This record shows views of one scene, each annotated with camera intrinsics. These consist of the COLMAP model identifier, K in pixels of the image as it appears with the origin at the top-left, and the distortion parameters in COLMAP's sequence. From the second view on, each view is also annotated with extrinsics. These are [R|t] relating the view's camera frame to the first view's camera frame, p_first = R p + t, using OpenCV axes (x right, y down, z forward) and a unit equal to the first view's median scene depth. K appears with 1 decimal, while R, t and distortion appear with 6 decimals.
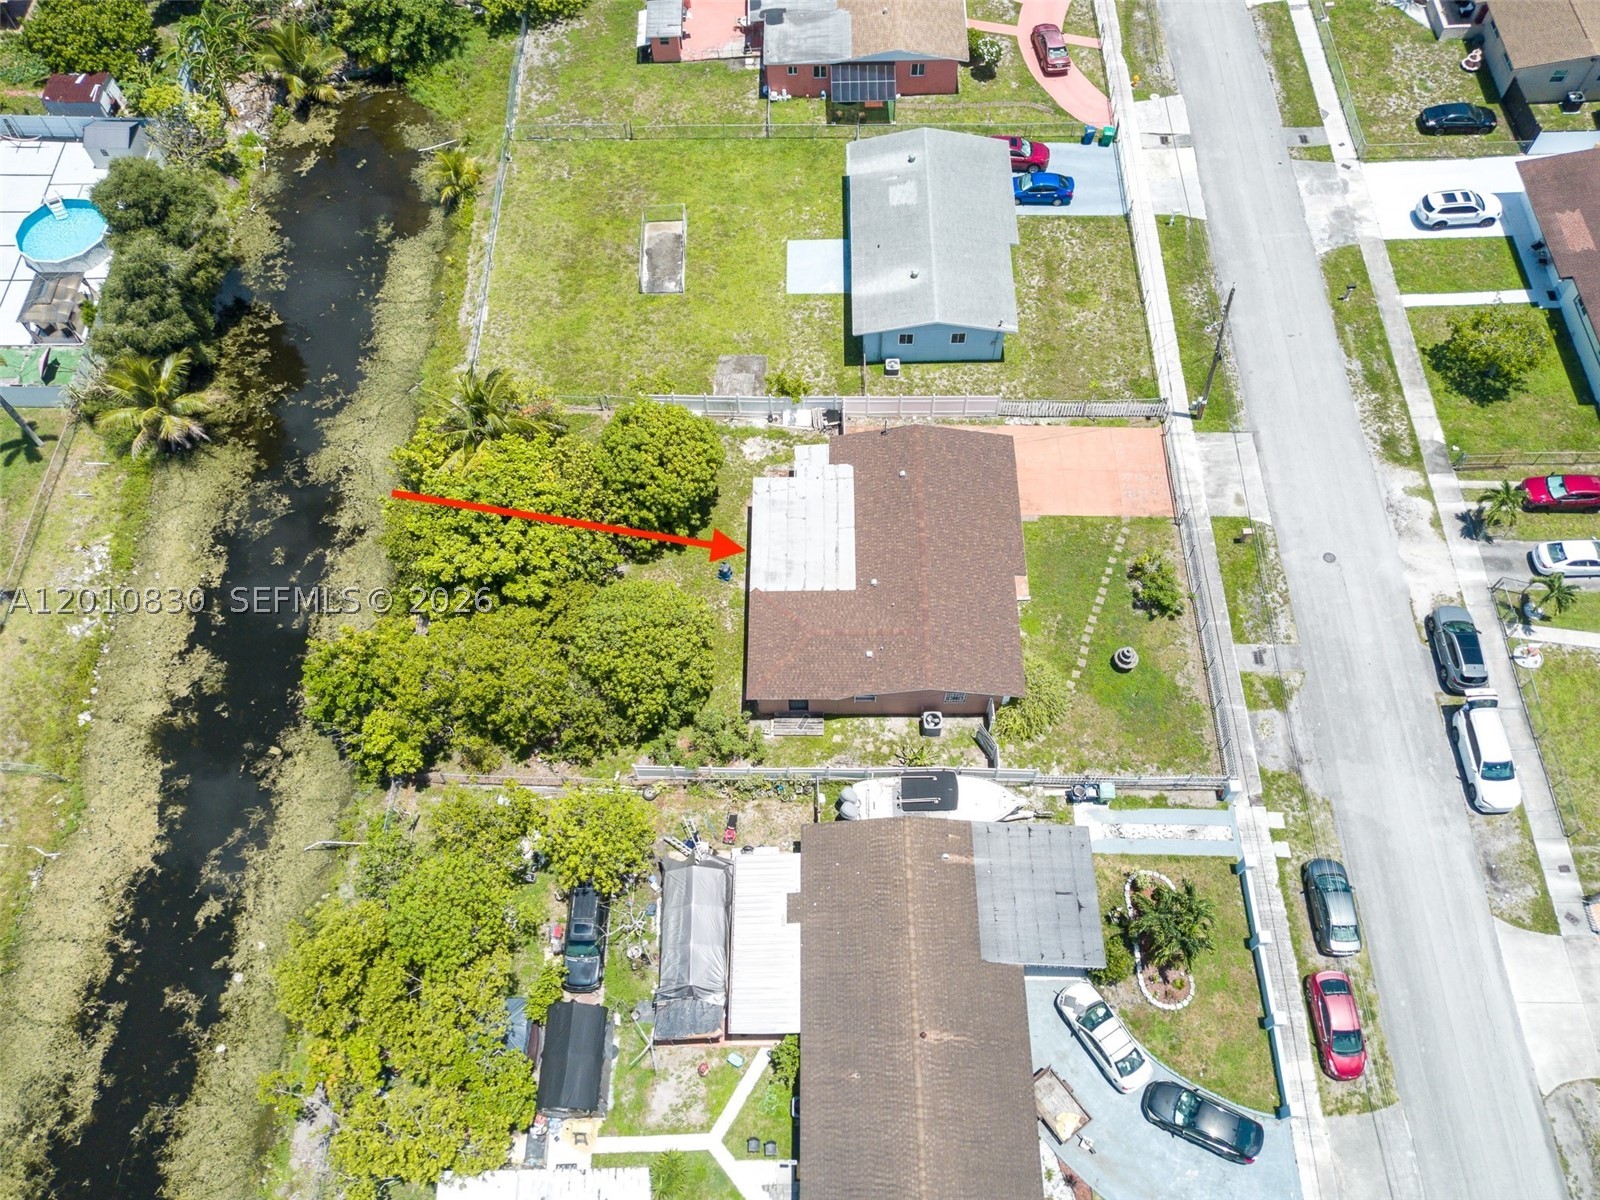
lens RADIAL K [[1256.5, 0, 800.0], [0, 1256.5, 600.0], [0, 0, 1]] dist [0.115967, -0.191038]
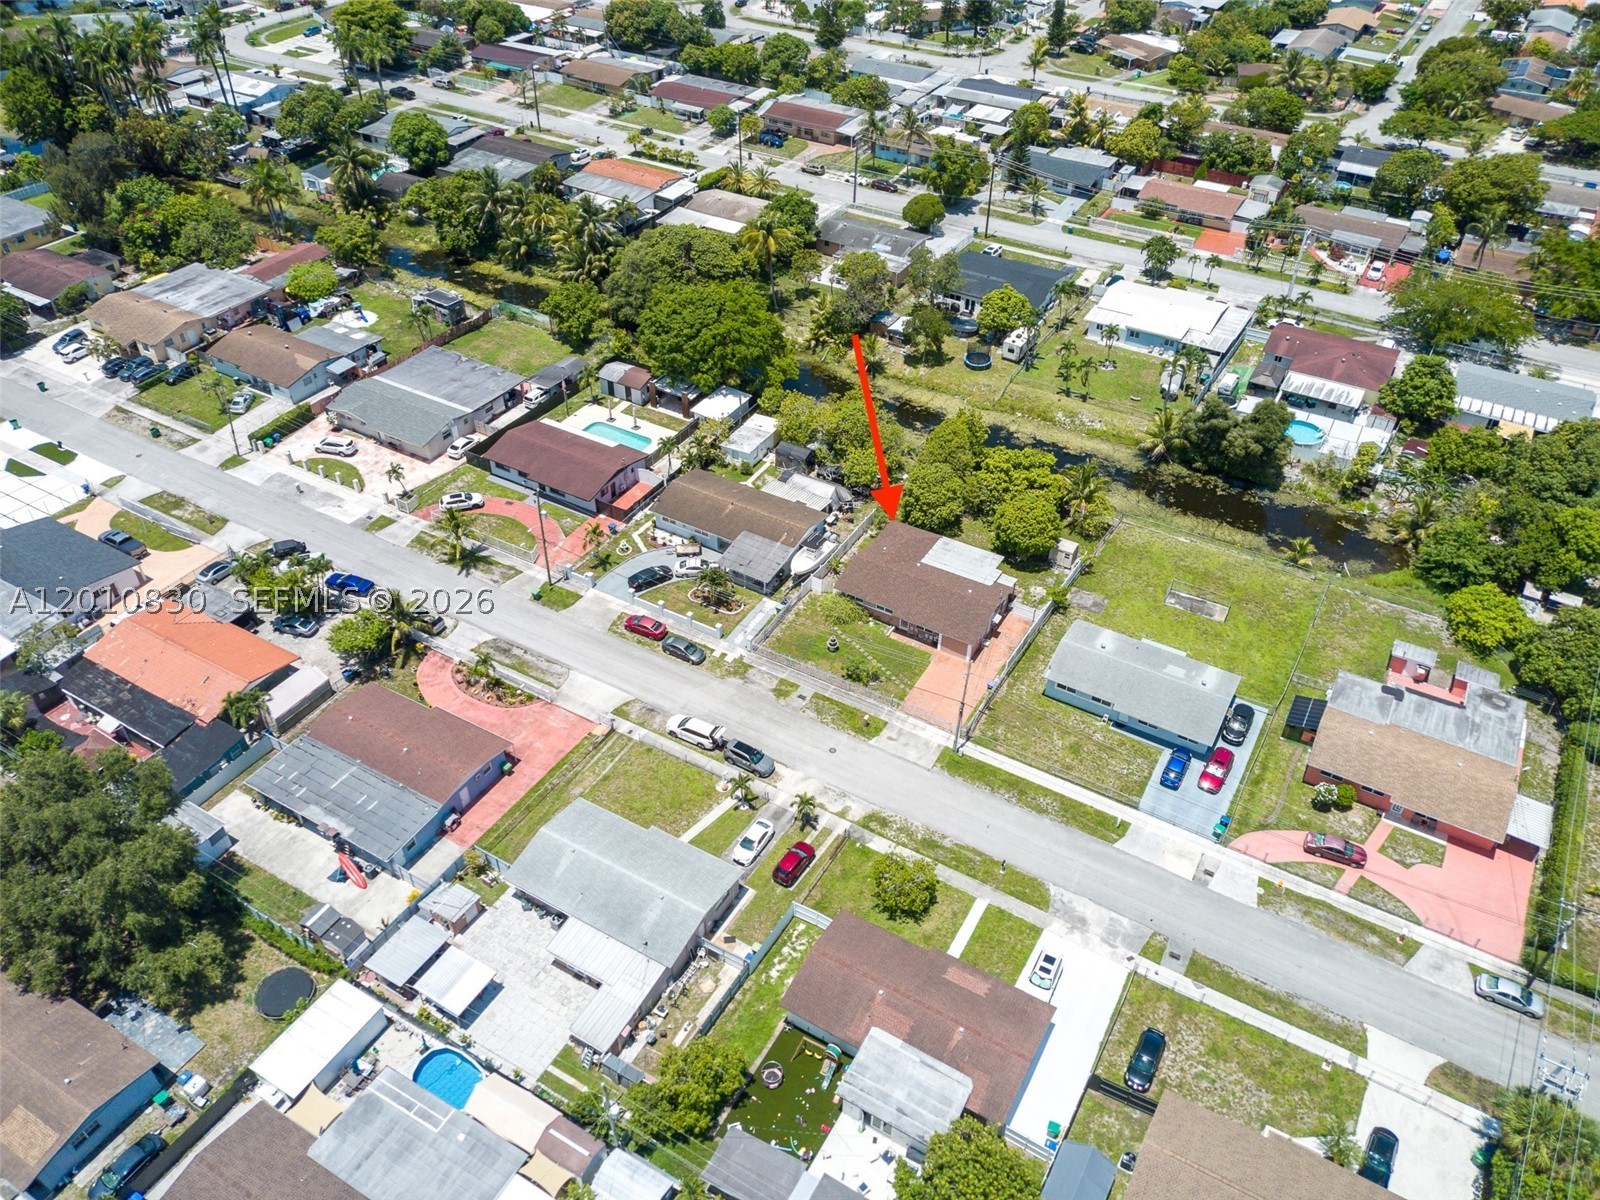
lens RADIAL K [[1190.2, 0, 799.9], [0, 1190.2, 605.9], [0, 0, 1]] dist [0.111700, -0.178217]
pose [[-0.499444, 0.567278, -0.654791, 1.349196], [-0.753350, 0.088844, 0.651590, -1.037047], [0.427807, 0.818720, 0.382987, 0.215061]]
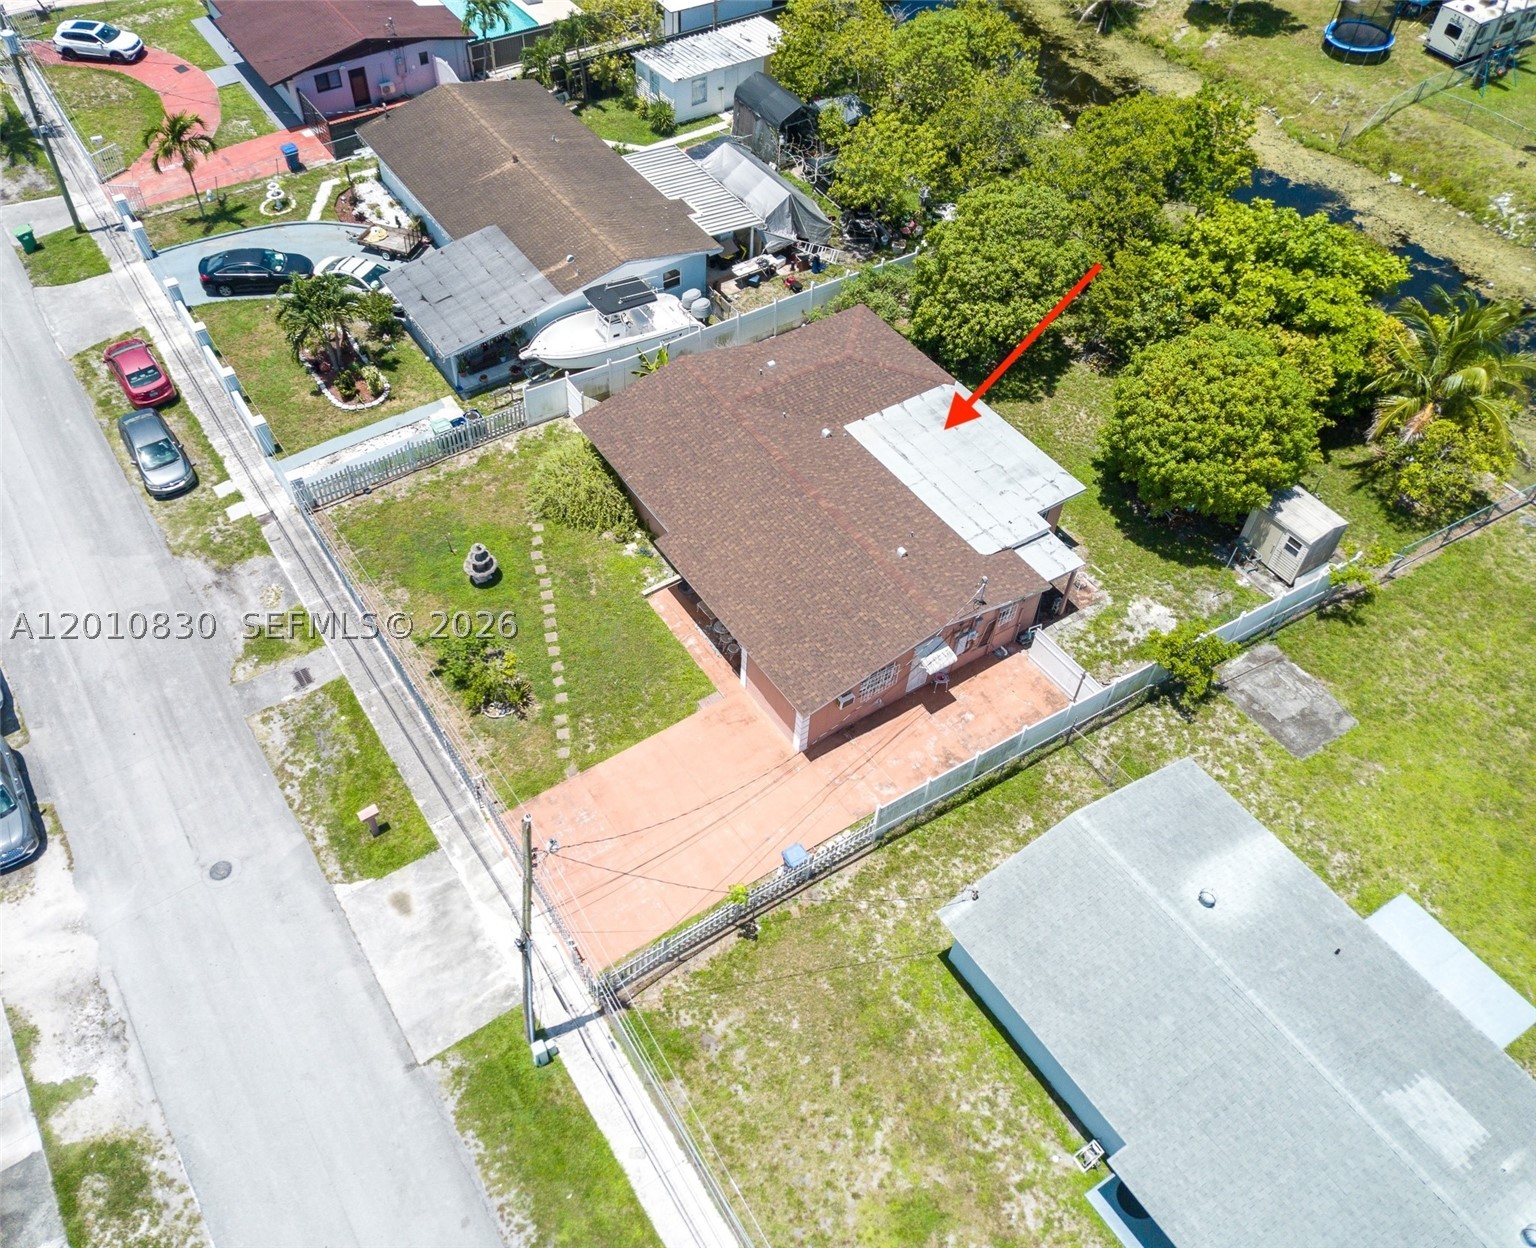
lens RADIAL K [[1239.3, 0, 704.7], [0, 1239.3, 629.6], [0, 0, 1]] dist [0.102010, -0.154334]
pose [[-0.842876, 0.415362, -0.342102, 0.376815], [-0.463928, -0.238817, 0.853075, -0.567091], [0.272635, 0.877748, 0.393991, 0.740366]]
